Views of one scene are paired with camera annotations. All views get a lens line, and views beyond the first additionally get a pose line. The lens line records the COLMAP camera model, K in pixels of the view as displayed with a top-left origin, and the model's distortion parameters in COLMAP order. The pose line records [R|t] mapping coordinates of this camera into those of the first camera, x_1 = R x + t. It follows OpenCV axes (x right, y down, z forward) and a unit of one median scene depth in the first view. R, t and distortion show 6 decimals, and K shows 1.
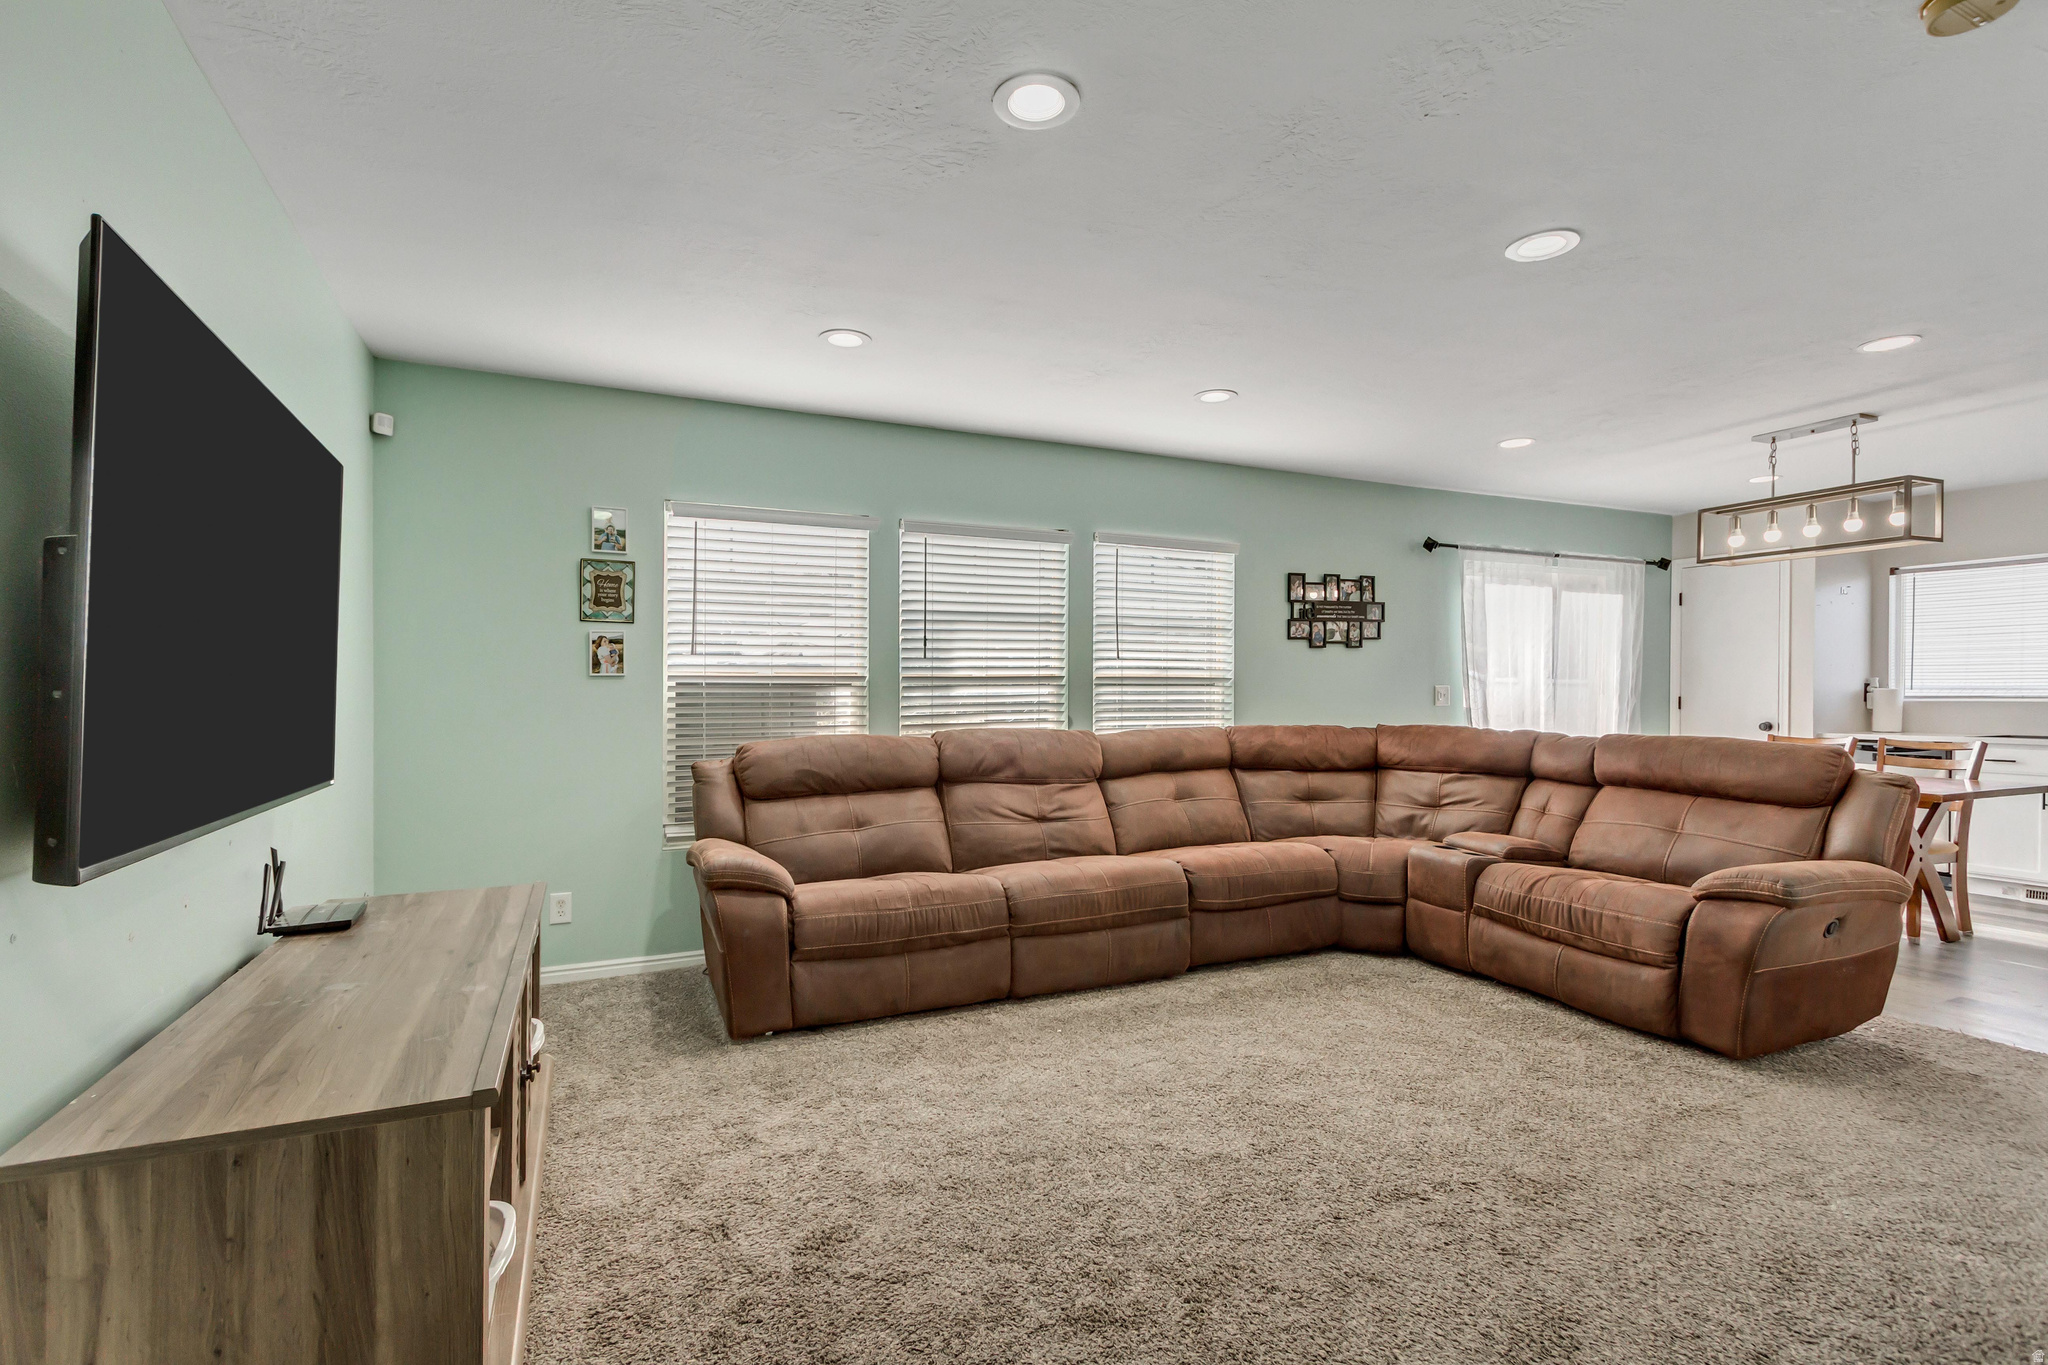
lens RADIAL K [[950.0, 0, 1015.3], [0, 950.0, 676.1], [0, 0, 1]] dist [0.007268, -0.002753]
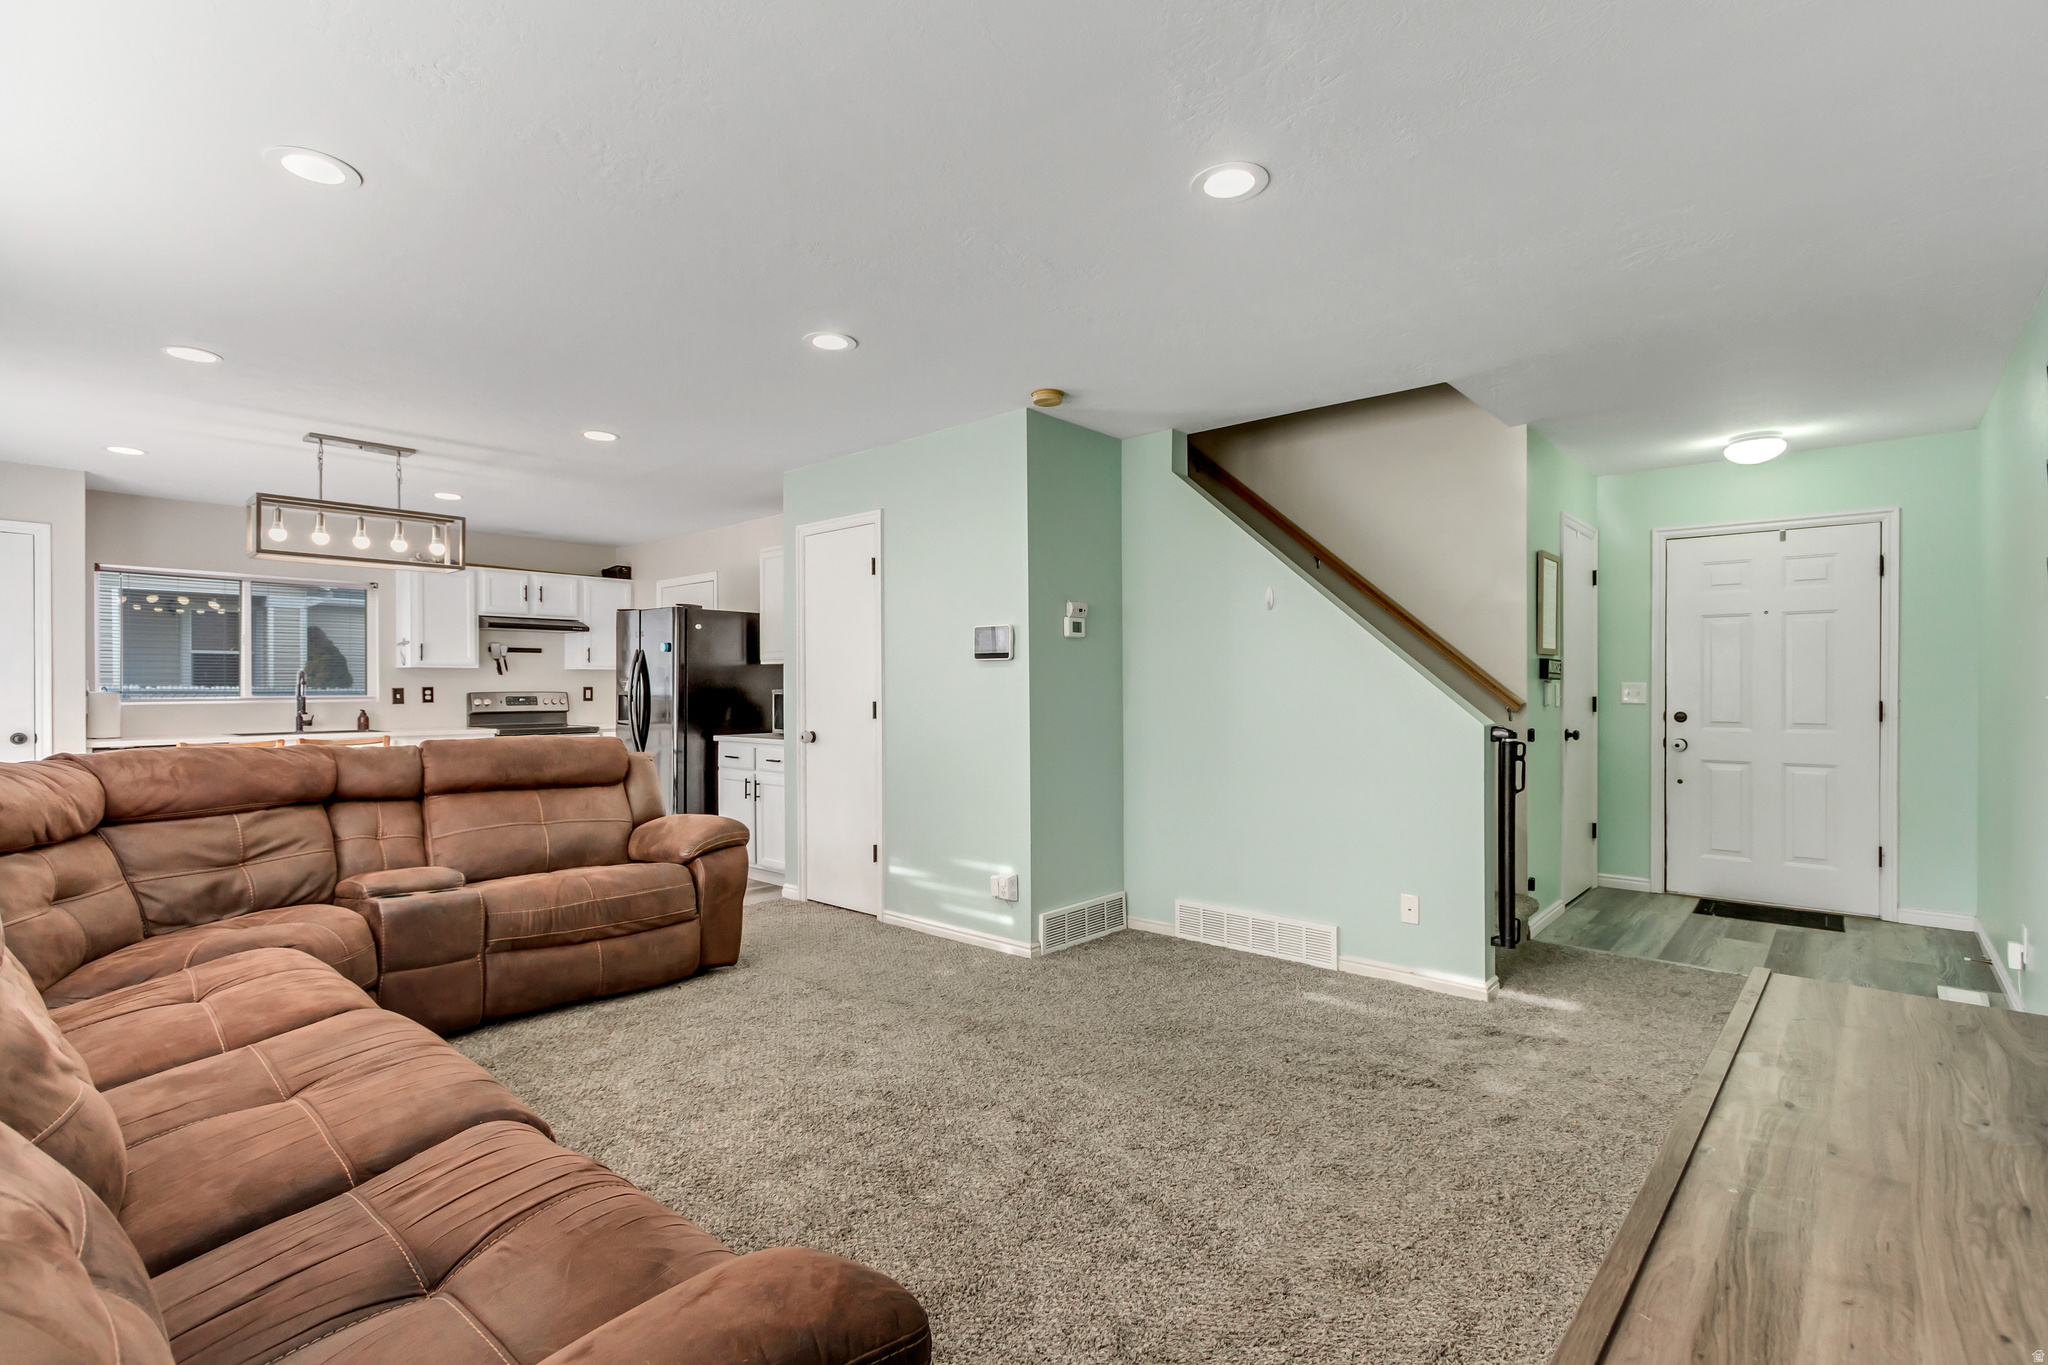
lens RADIAL K [[950.0, 0, 1014.4], [0, 950.0, 690.7], [0, 0, 1]] dist [0.007268, -0.002753]
pose [[-0.392825, 0.002410, 0.919610, -0.365347], [-0.011620, 0.999904, -0.007584, 0.009357], [-0.919540, -0.013665, -0.392759, 0.661915]]
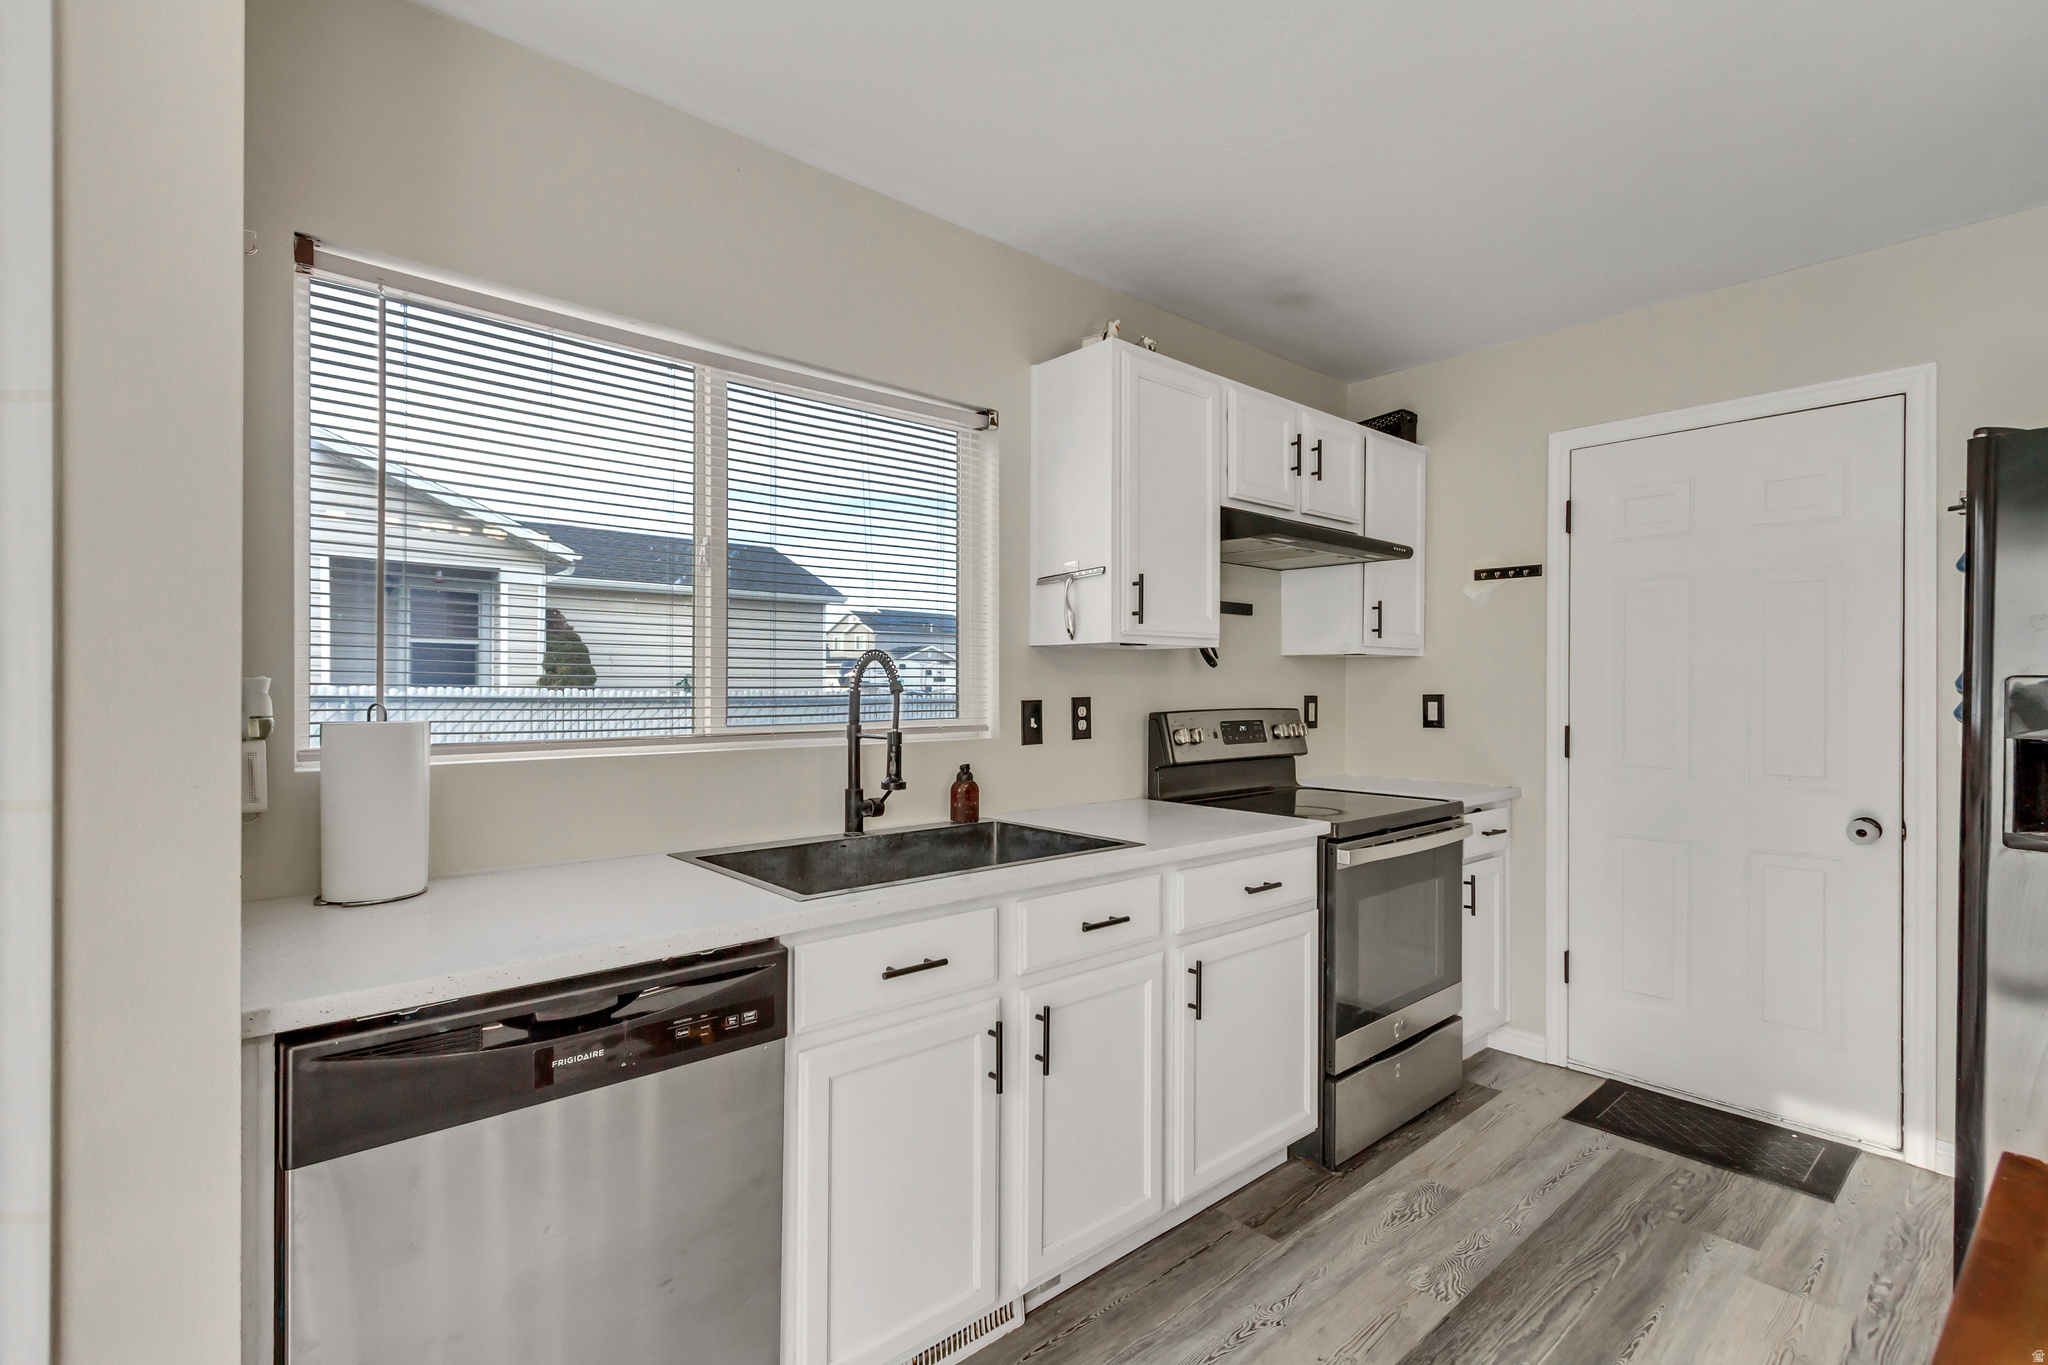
lens RADIAL K [[950.0, 0, 1005.6], [0, 950.0, 688.4], [0, 0, 1]] dist [0.007268, -0.002753]
pose [[-0.267162, 0.001972, 0.963650, 0.239119], [-0.017428, 0.999824, -0.006878, 0.005716], [-0.963494, -0.018632, -0.267081, 0.890319]]
